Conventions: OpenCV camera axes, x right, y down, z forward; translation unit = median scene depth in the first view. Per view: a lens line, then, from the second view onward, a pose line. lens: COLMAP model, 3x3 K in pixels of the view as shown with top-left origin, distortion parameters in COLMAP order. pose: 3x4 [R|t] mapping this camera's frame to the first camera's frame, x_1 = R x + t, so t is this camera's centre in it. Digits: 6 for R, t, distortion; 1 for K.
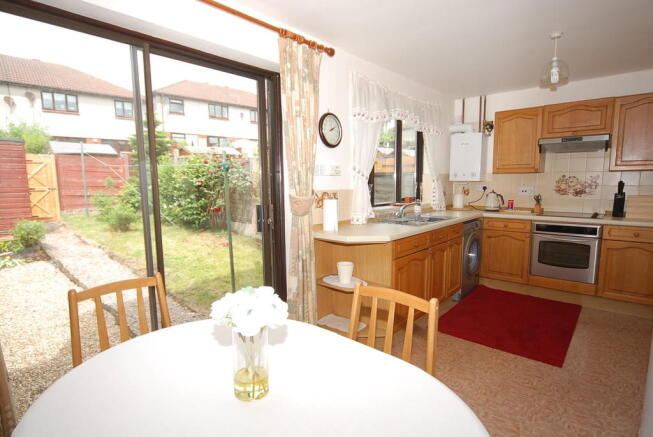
lens RADIAL K [[344.6, 0, 325.8], [0, 344.6, 223.3], [0, 0, 1]] dist [-0.013065, -0.000428]
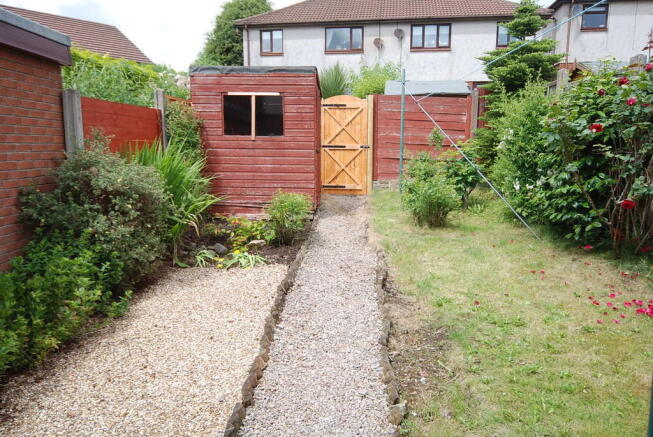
lens RADIAL K [[486.5, 0, 326.5], [0, 486.5, 218.5], [0, 0, 1]] dist [-0.001582, 0.001620]
pose [[0.626462, 0.123019, -0.769683, -0.242972], [-0.104283, 0.991817, 0.073645, -0.059543], [0.772444, 0.034129, 0.634165, 0.836918]]
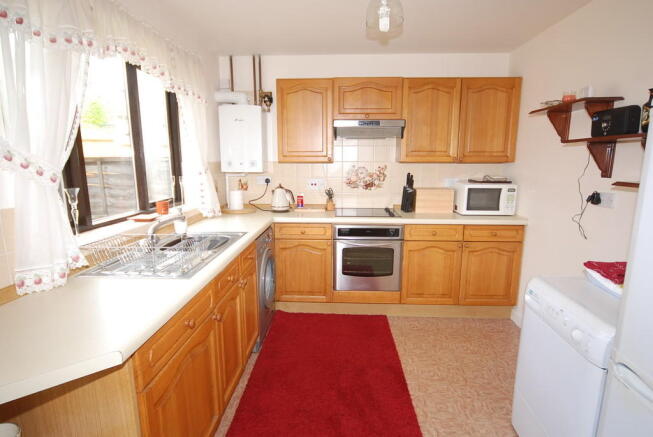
lens RADIAL K [[344.6, 0, 325.8], [0, 344.6, 223.3], [0, 0, 1]] dist [-0.013065, -0.000428]
pose [[0.778586, -0.103990, 0.618862, 0.085824], [0.069325, 0.994391, 0.079875, -0.065443], [-0.623697, -0.019287, 0.781428, 0.343819]]
